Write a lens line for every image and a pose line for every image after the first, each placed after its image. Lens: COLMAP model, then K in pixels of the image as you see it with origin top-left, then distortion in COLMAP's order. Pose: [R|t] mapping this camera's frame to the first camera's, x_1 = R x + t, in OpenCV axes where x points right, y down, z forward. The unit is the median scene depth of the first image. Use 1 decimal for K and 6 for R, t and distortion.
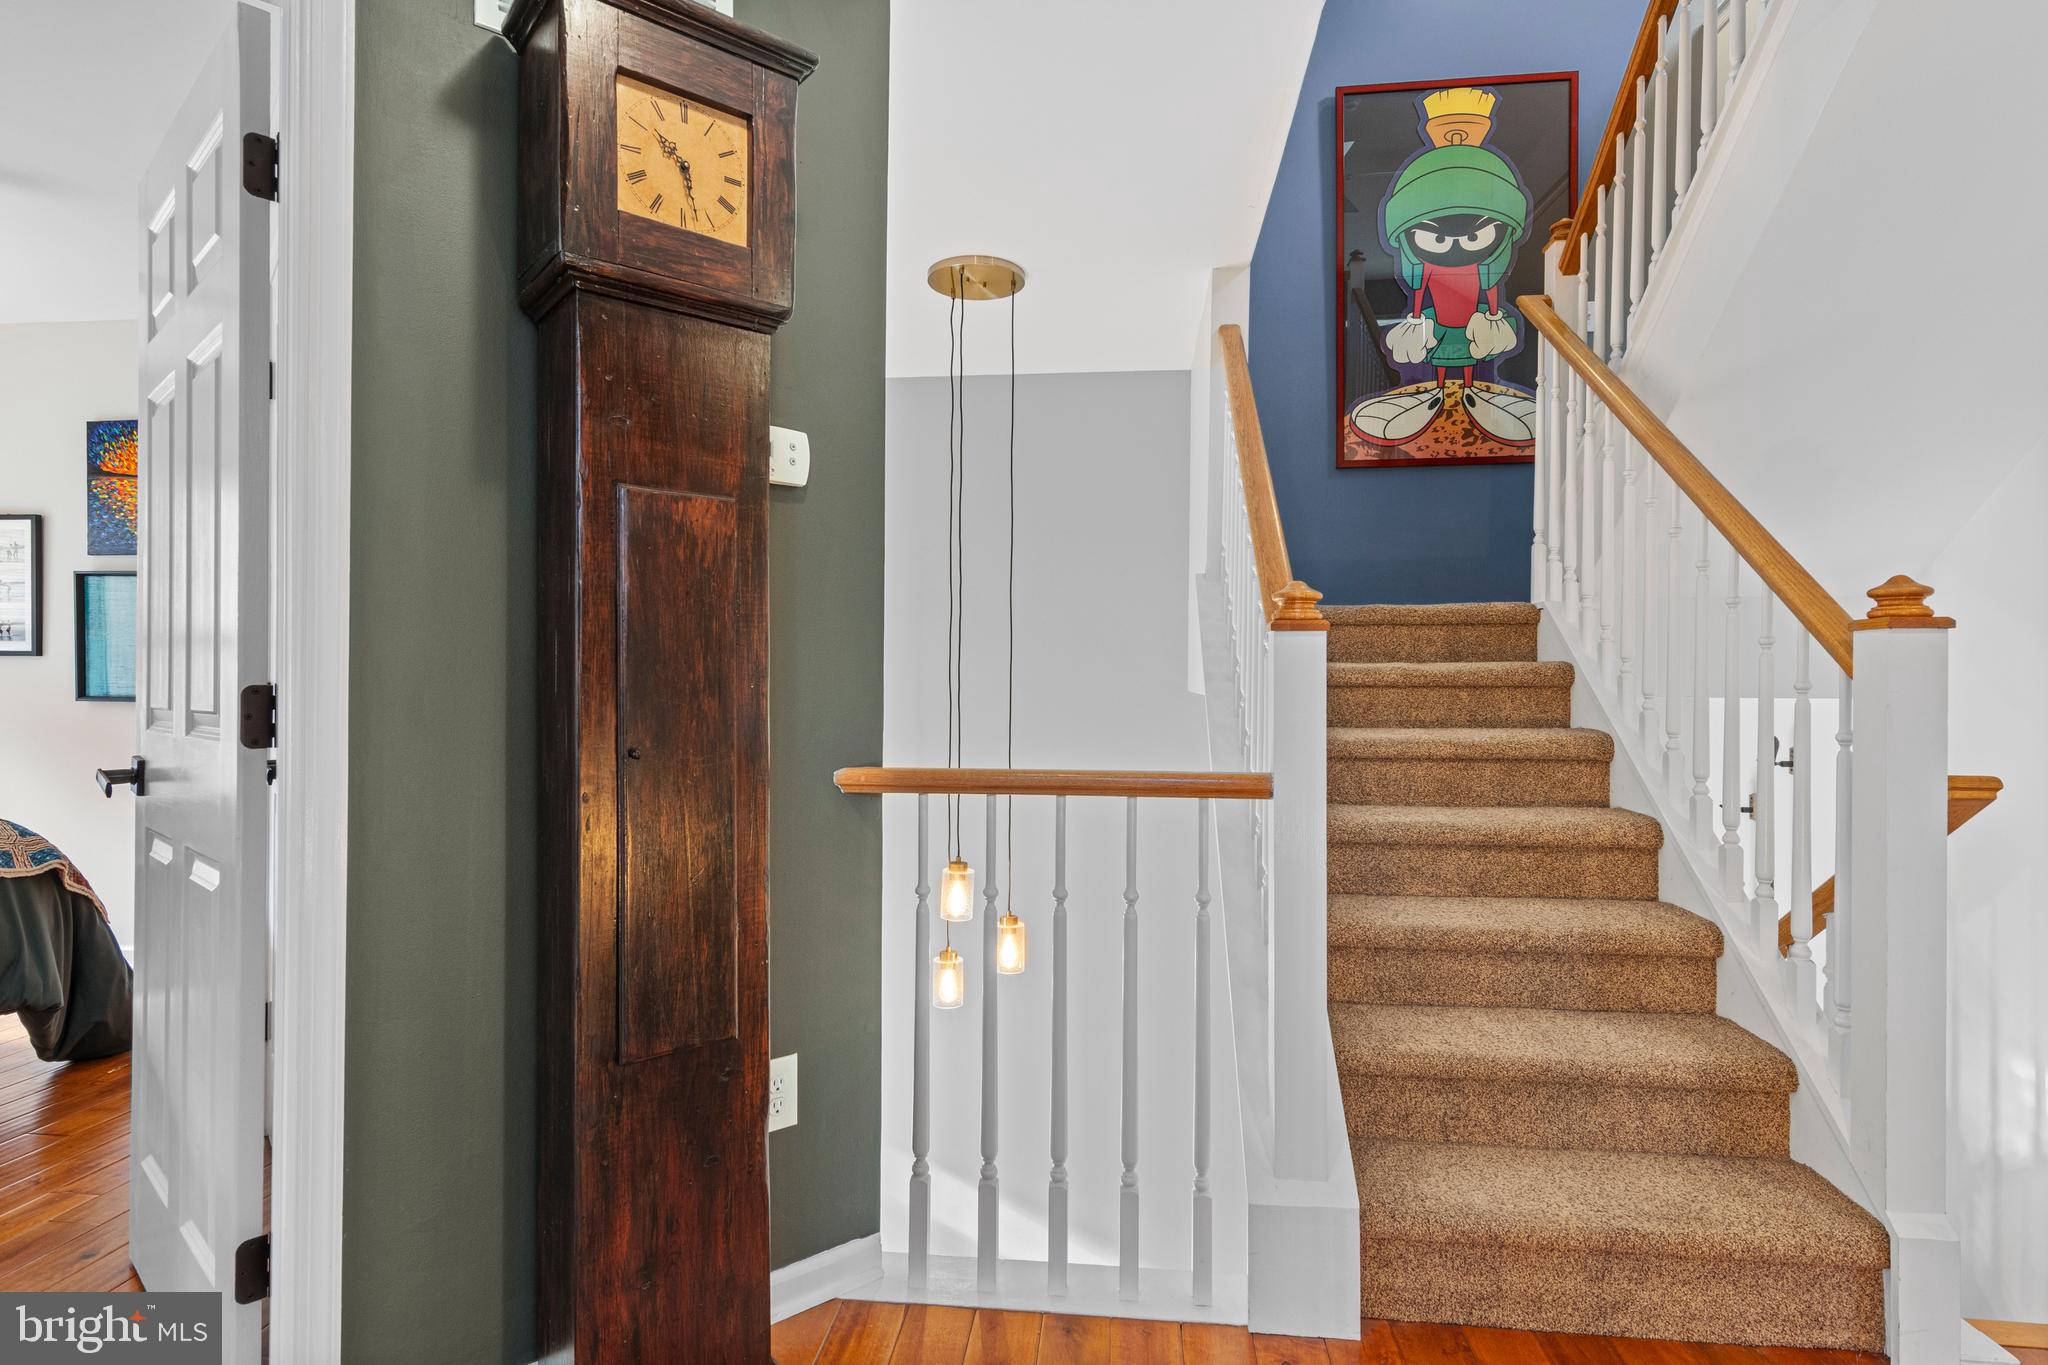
lens RADIAL K [[1049.1, 0, 1022.2], [0, 1049.1, 690.1], [0, 0, 1]] dist [0.012613, -0.002864]
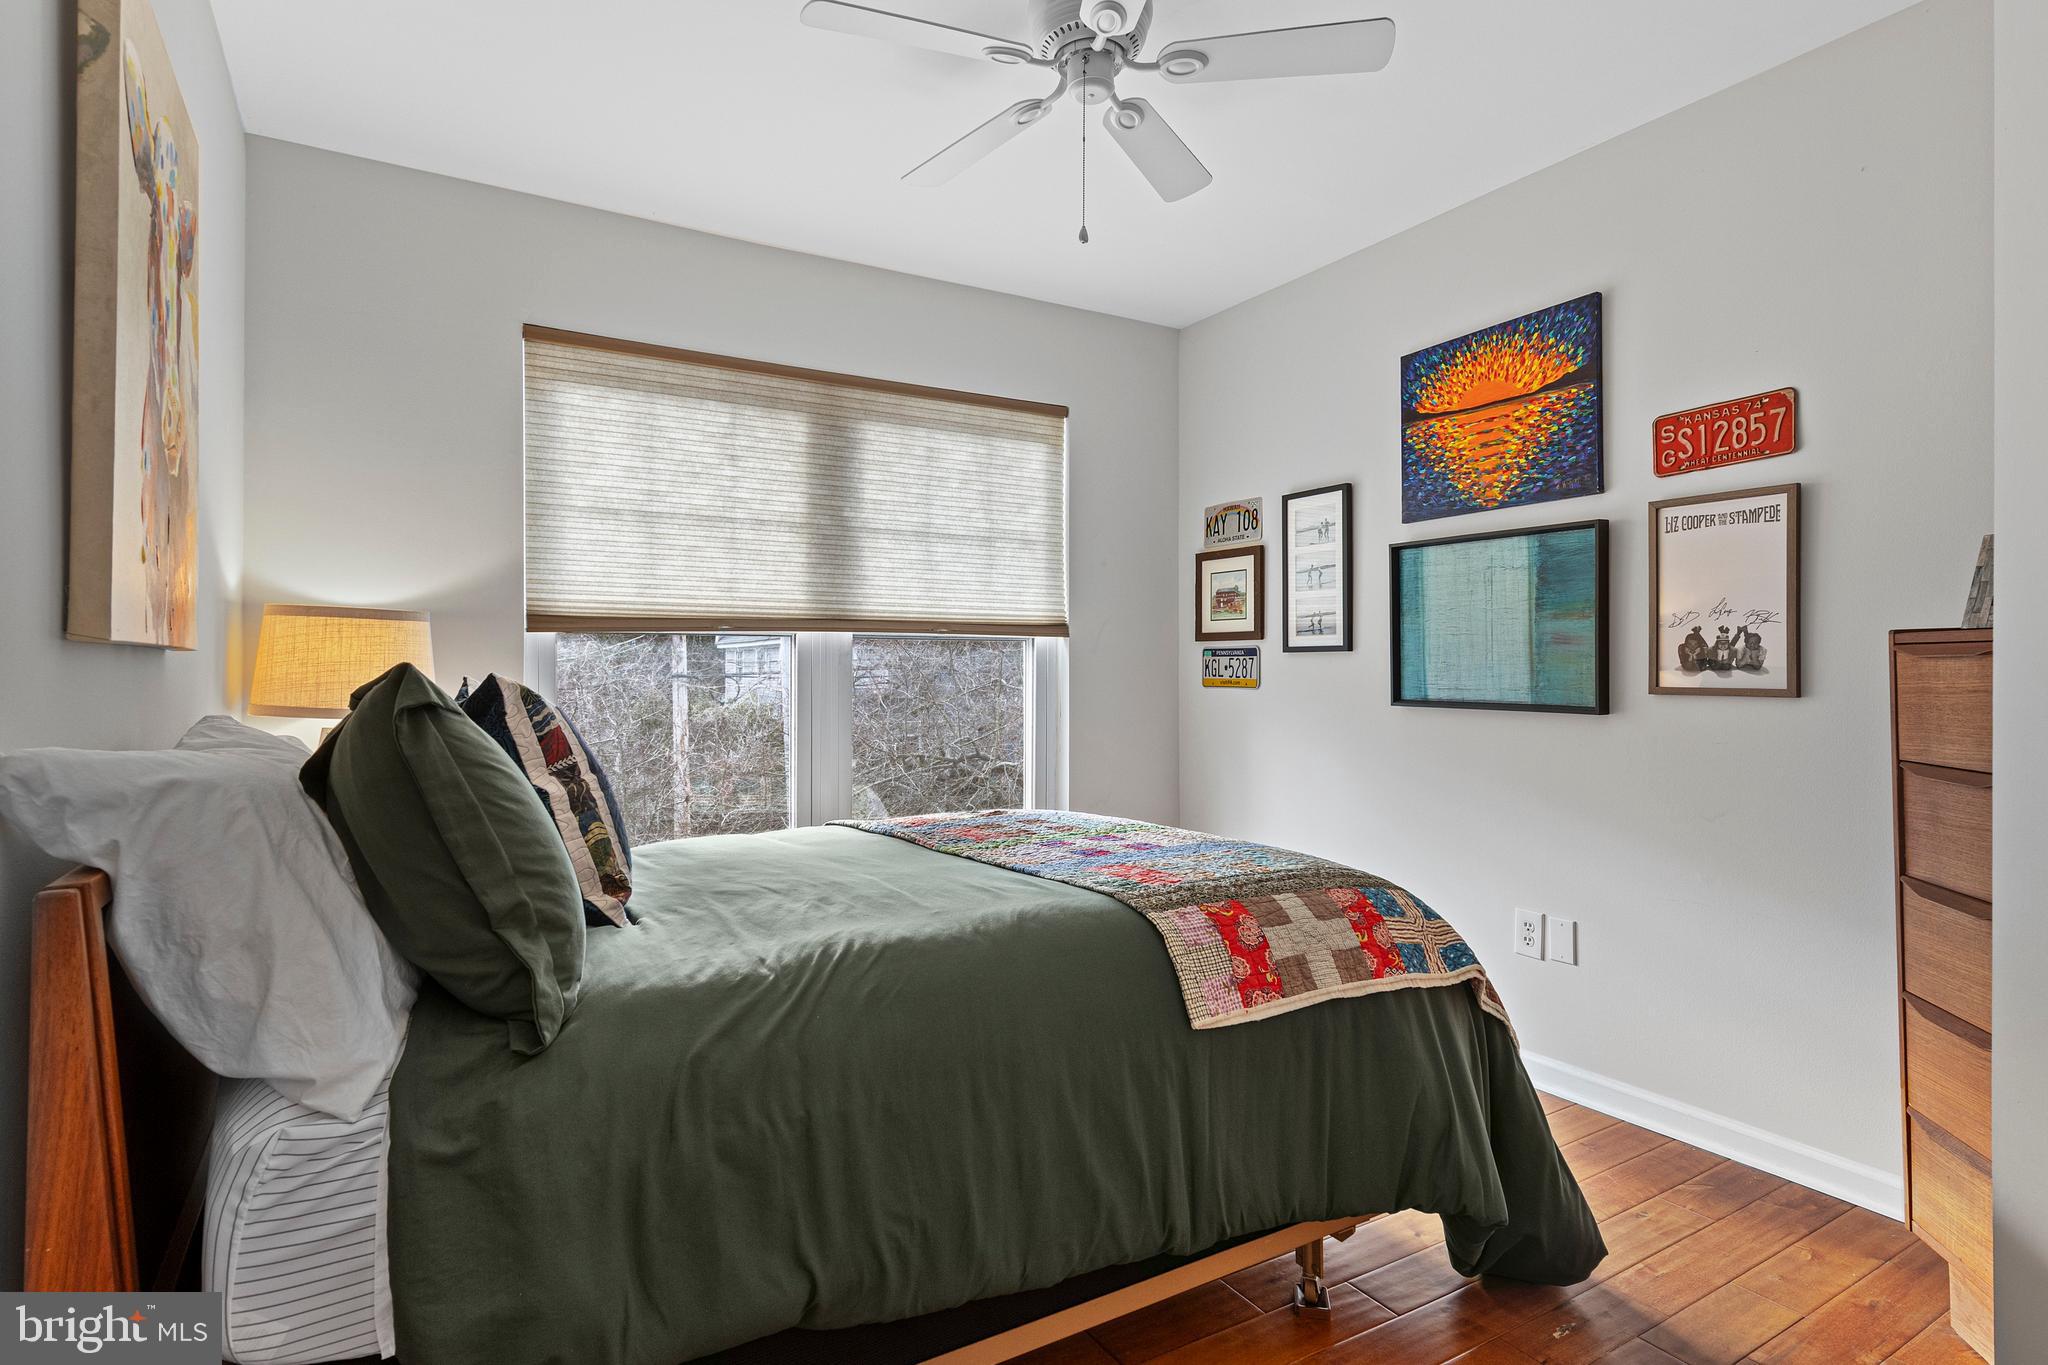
lens RADIAL K [[1047.4, 0, 1024.0], [0, 1047.4, 682.5], [0, 0, 1]] dist [0.012836, -0.002080]
pose [[0.596624, 0.000235, -0.802521, -0.419393], [-0.001454, 0.999999, -0.000789, -0.006382], [0.802519, 0.001638, 0.596624, 0.299445]]
